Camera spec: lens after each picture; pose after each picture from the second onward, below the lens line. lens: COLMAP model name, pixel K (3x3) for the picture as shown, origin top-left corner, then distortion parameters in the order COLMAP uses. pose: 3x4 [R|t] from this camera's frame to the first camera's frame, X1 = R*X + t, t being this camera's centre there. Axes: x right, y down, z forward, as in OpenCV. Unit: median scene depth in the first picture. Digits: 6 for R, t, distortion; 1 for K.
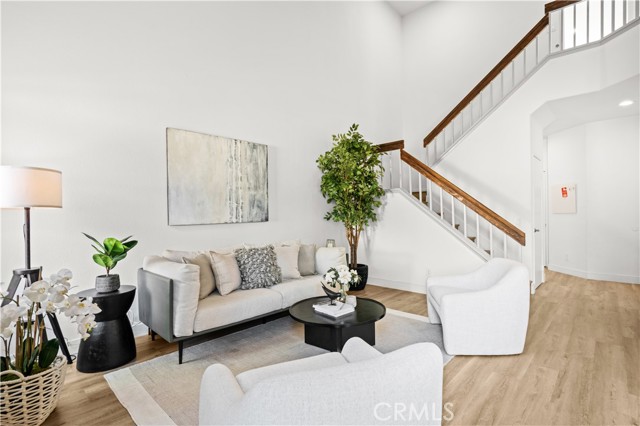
lens RADIAL K [[294.2, 0, 319.1], [0, 294.2, 216.4], [0, 0, 1]] dist [-0.009460, 0.004224]
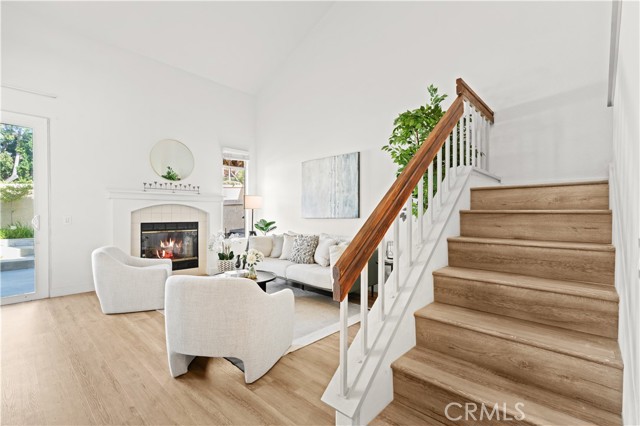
lens RADIAL K [[294.2, 0, 323.5], [0, 294.2, 209.6], [0, 0, 1]] dist [-0.009460, 0.004224]
pose [[0.025541, 0.000077, -0.999674, 1.047096], [-0.003405, 0.999994, -0.000010, -0.016930], [0.999668, 0.003404, 0.025541, 0.907134]]
